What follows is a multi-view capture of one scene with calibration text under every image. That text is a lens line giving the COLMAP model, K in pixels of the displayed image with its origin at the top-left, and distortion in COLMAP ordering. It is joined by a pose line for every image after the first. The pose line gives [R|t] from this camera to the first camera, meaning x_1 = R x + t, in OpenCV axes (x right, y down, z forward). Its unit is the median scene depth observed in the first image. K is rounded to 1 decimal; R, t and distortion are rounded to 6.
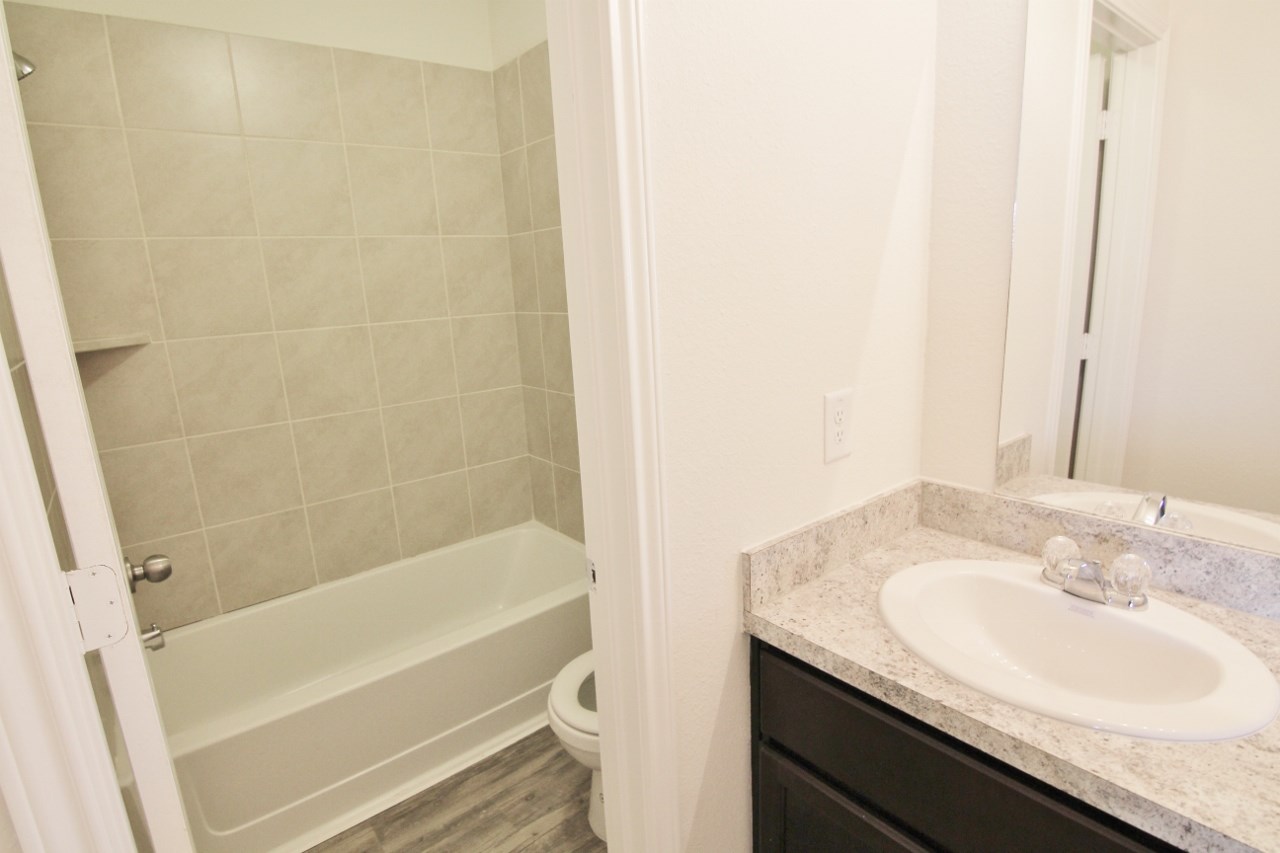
lens RADIAL K [[656.9, 0, 622.6], [0, 656.9, 427.7], [0, 0, 1]] dist [-0.020201, -0.001133]
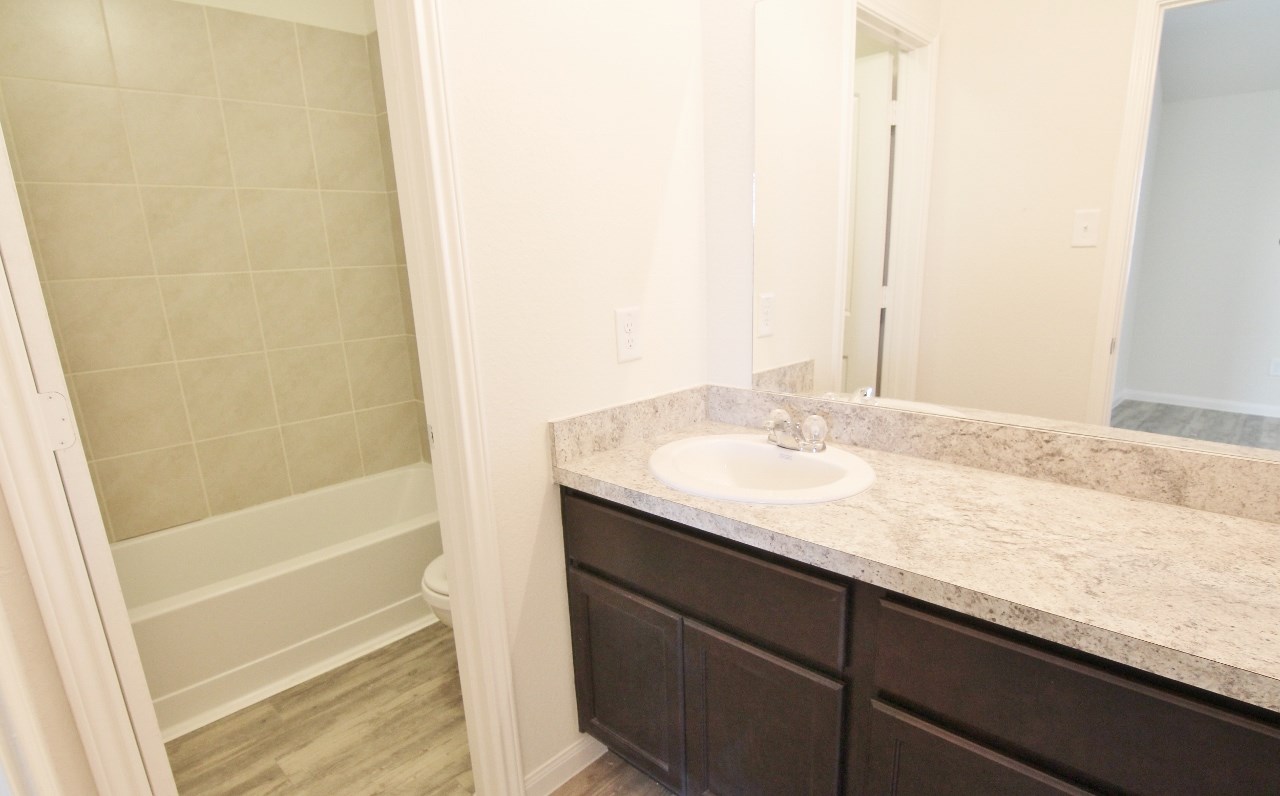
lens RADIAL K [[676.3, 0, 643.6], [0, 676.3, 437.9], [0, 0, 1]] dist [-0.017052, -0.002159]
pose [[0.988500, -0.022229, 0.149578, 0.140568], [0.015714, 0.998881, 0.044597, 0.137713], [-0.150402, -0.041734, 0.987744, -0.352870]]
